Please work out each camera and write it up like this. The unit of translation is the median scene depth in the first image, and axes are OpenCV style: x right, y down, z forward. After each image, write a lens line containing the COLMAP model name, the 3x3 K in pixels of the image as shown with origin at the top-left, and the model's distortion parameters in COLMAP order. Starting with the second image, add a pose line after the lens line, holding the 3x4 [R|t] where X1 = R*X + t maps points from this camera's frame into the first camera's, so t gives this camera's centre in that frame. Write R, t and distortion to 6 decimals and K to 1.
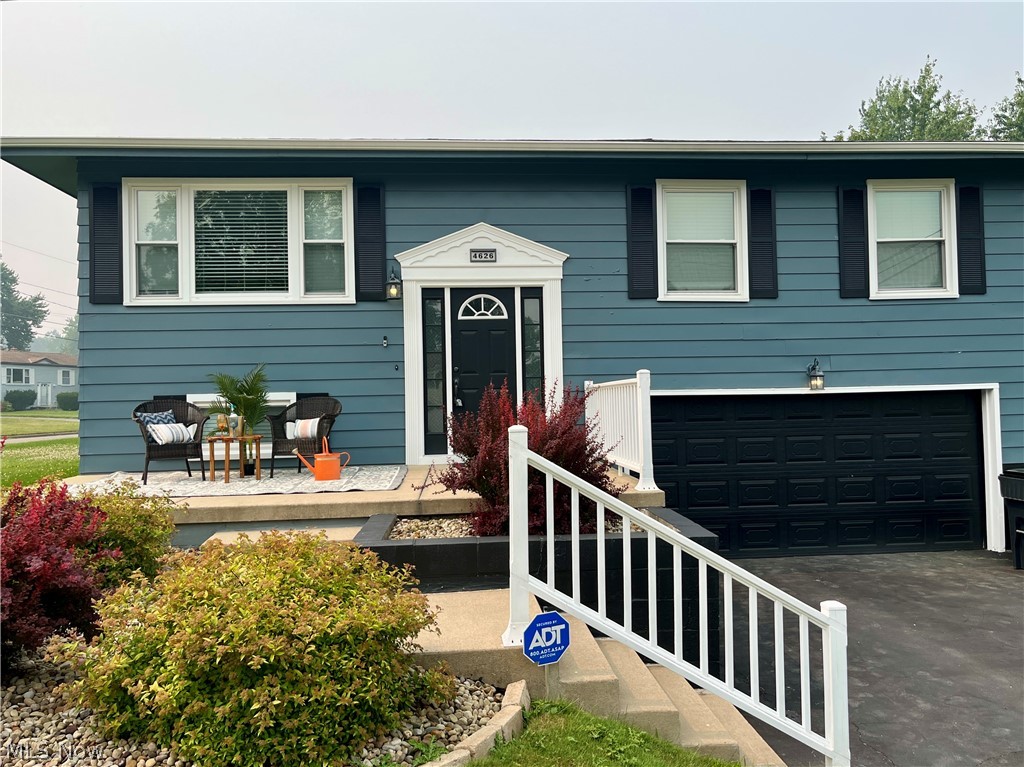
lens RADIAL K [[780.8, 0, 511.8], [0, 780.8, 380.9], [0, 0, 1]] dist [0.045772, -0.065897]
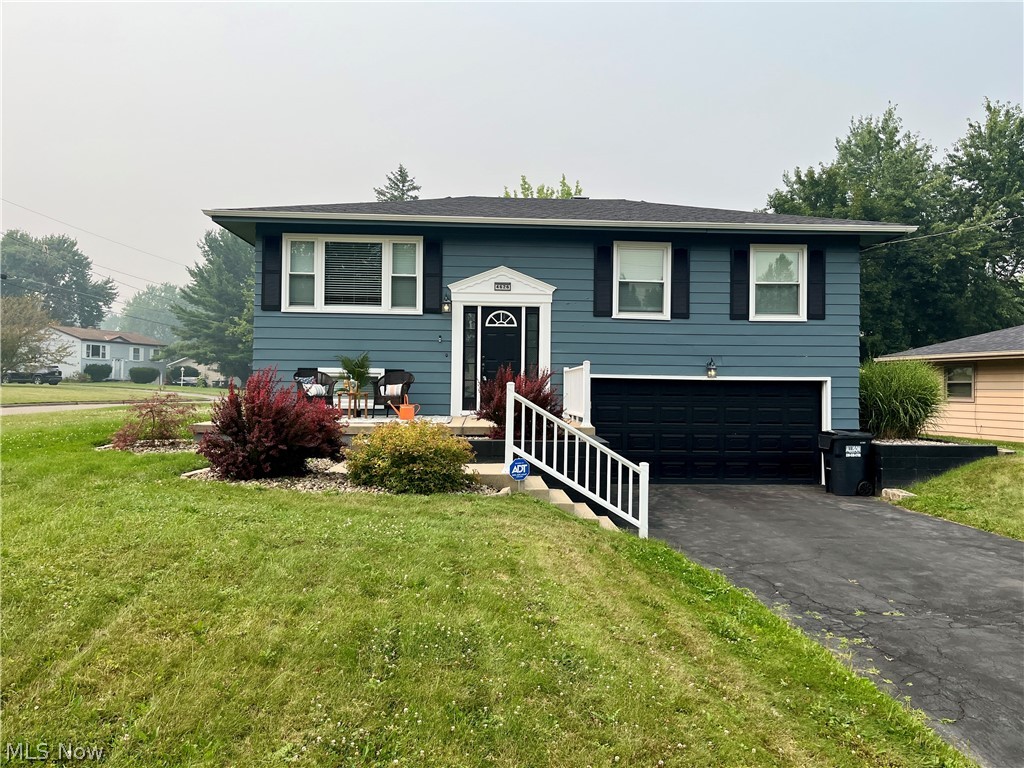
lens RADIAL K [[780.8, 0, 514.6], [0, 780.8, 380.8], [0, 0, 1]] dist [0.045772, -0.065897]
pose [[0.999142, 0.032009, -0.026280, 0.035645], [-0.031659, 0.999406, 0.013639, 0.009067], [0.026701, -0.012795, 0.999562, -0.592594]]
